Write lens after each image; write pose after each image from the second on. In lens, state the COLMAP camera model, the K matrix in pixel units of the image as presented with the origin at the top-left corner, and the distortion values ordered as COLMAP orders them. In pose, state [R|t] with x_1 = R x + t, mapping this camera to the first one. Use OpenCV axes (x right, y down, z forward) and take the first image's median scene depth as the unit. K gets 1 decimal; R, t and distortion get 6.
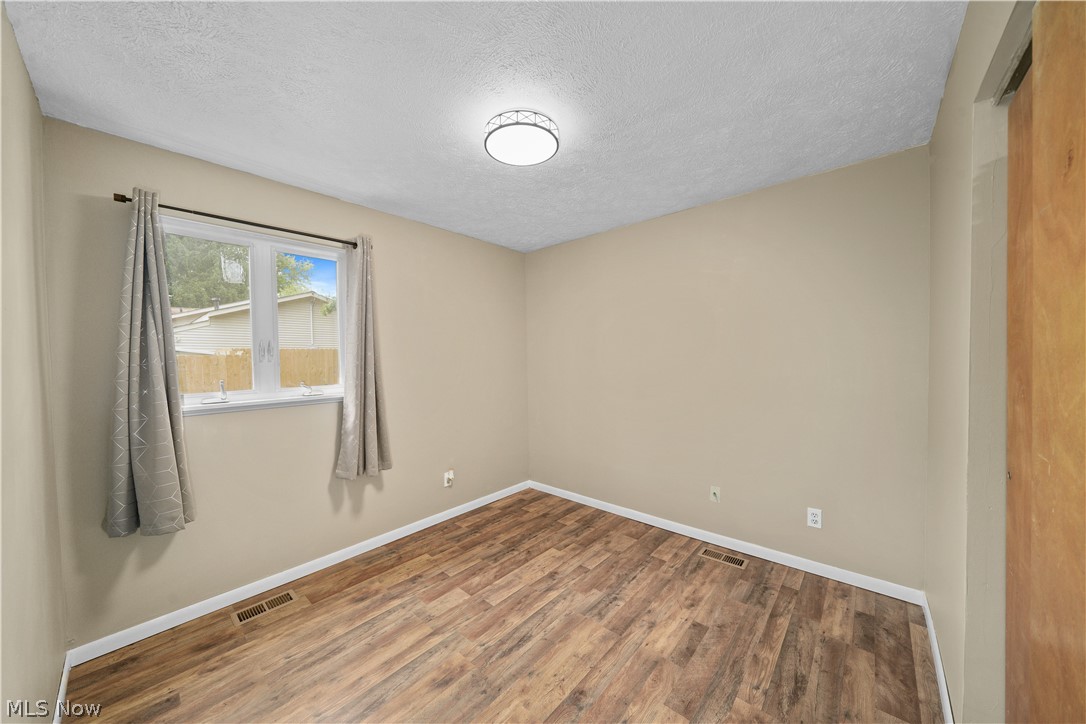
lens RADIAL K [[379.7, 0, 543.5], [0, 379.7, 356.7], [0, 0, 1]] dist [0.000041, 0.000005]
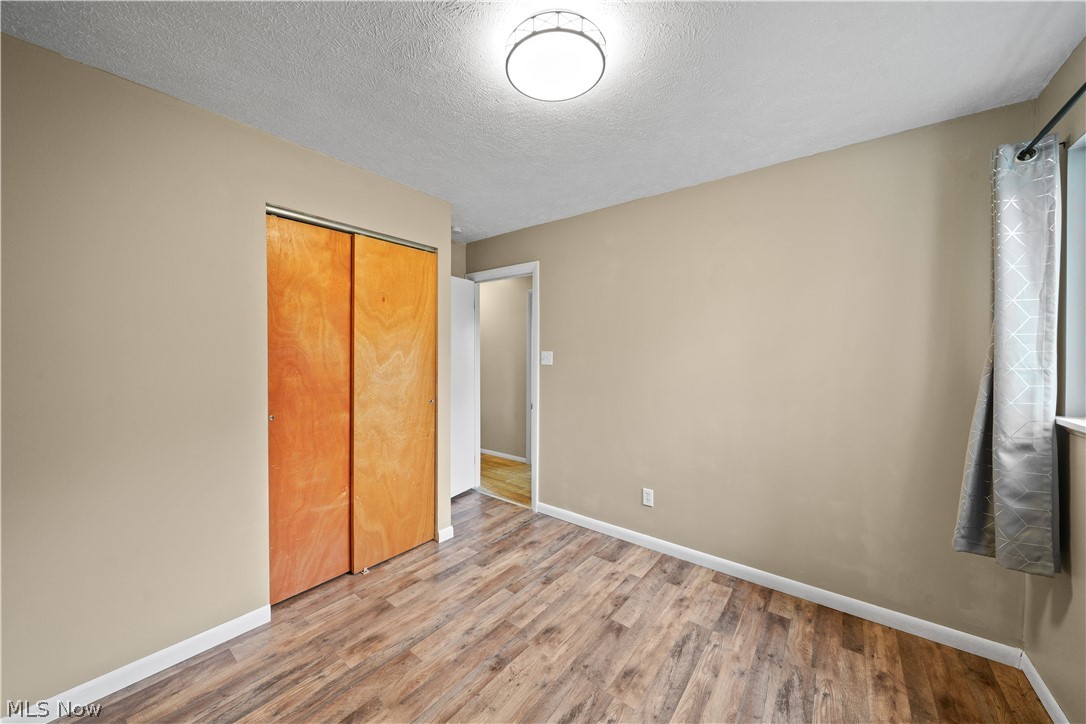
lens RADIAL K [[379.7, 0, 543.5], [0, 379.7, 356.7], [0, 0, 1]] dist [0.000041, 0.000005]
pose [[-0.997436, 0.010874, -0.070733, 0.026583], [0.009636, 0.999795, 0.017813, -0.001745], [0.070912, 0.017086, -0.997336, 1.982640]]
